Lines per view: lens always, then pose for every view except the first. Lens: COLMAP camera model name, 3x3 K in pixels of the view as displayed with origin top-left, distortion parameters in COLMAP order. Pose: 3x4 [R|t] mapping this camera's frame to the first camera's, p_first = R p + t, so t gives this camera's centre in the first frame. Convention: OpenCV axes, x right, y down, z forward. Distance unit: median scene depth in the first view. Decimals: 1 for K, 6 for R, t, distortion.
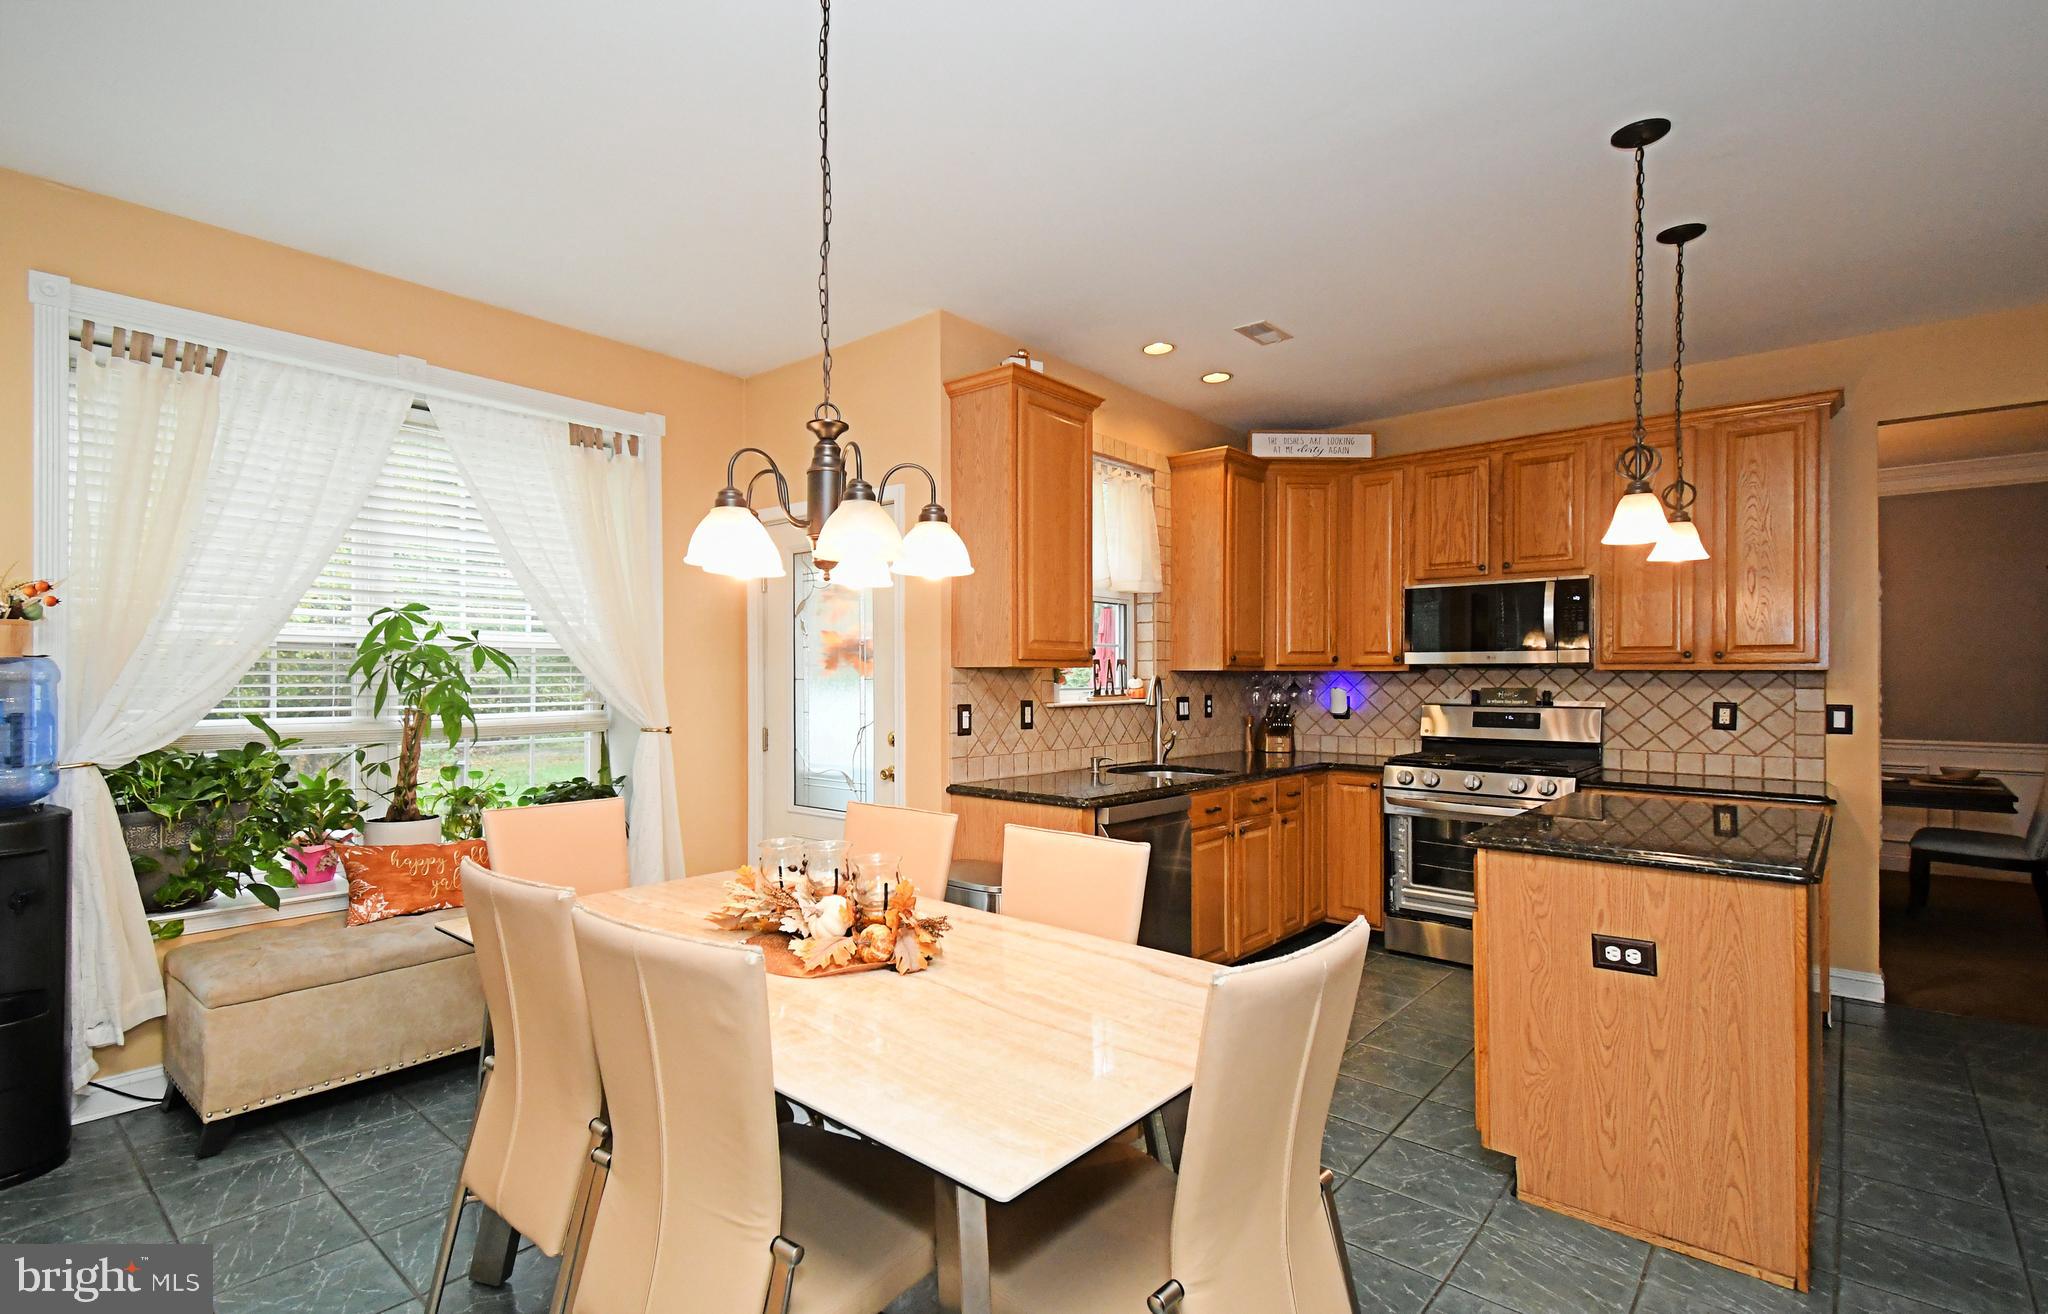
lens RADIAL K [[958.7, 0, 1017.4], [0, 958.7, 692.7], [0, 0, 1]] dist [0.000162, -0.000185]
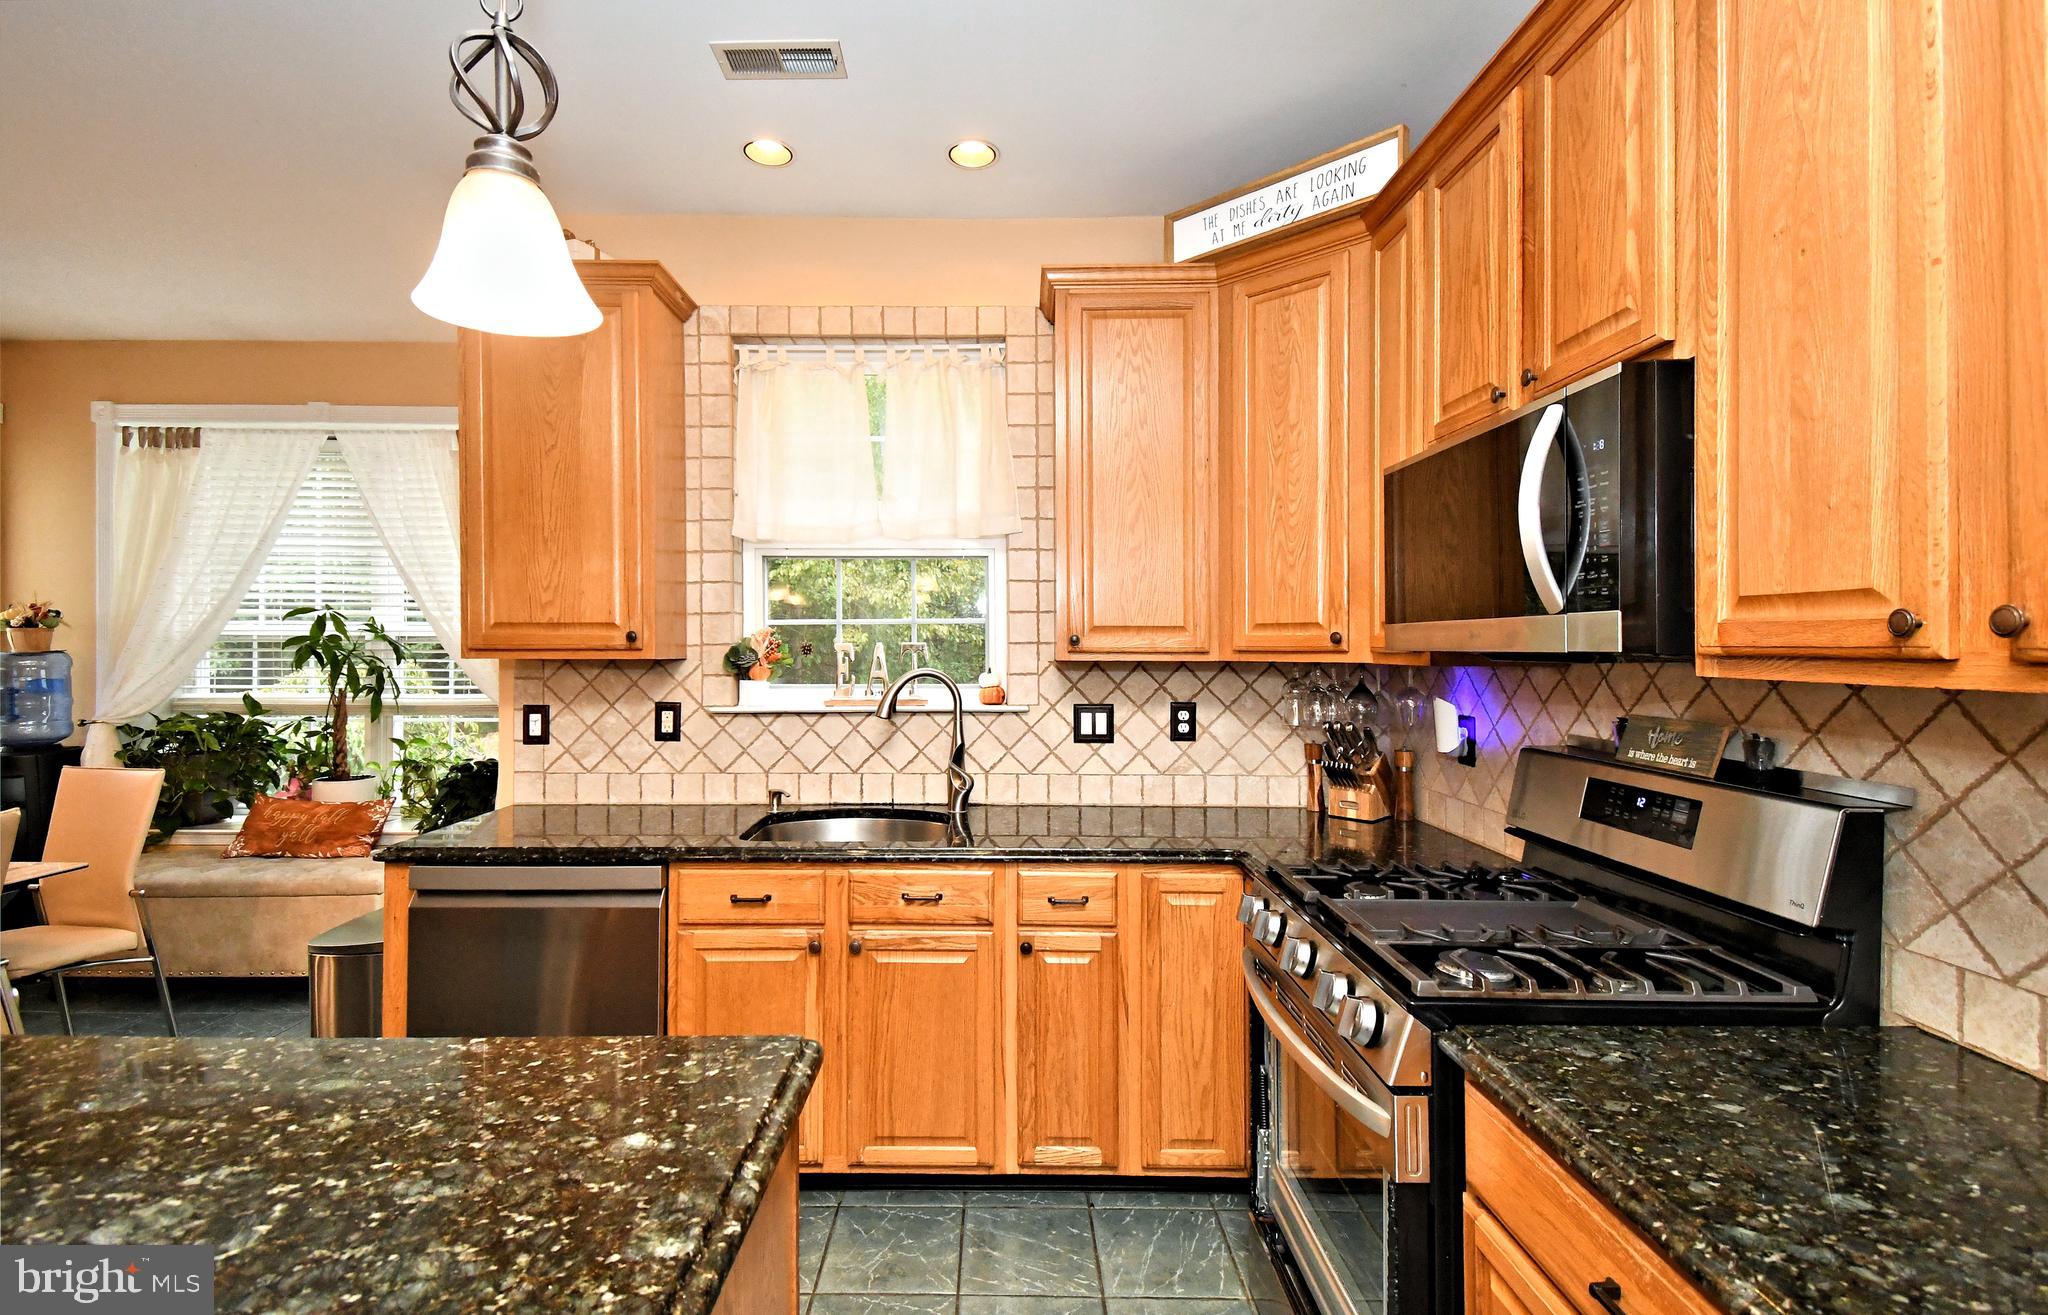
lens RADIAL K [[949.5, 0, 1024.0], [0, 949.5, 657.5], [0, 0, 1]] dist [0.000673, -0.000051]
pose [[0.662086, 0.007166, -0.749394, 0.735035], [-0.013696, 0.999903, -0.002539, -0.027816], [0.749303, 0.011944, 0.662119, 0.728403]]
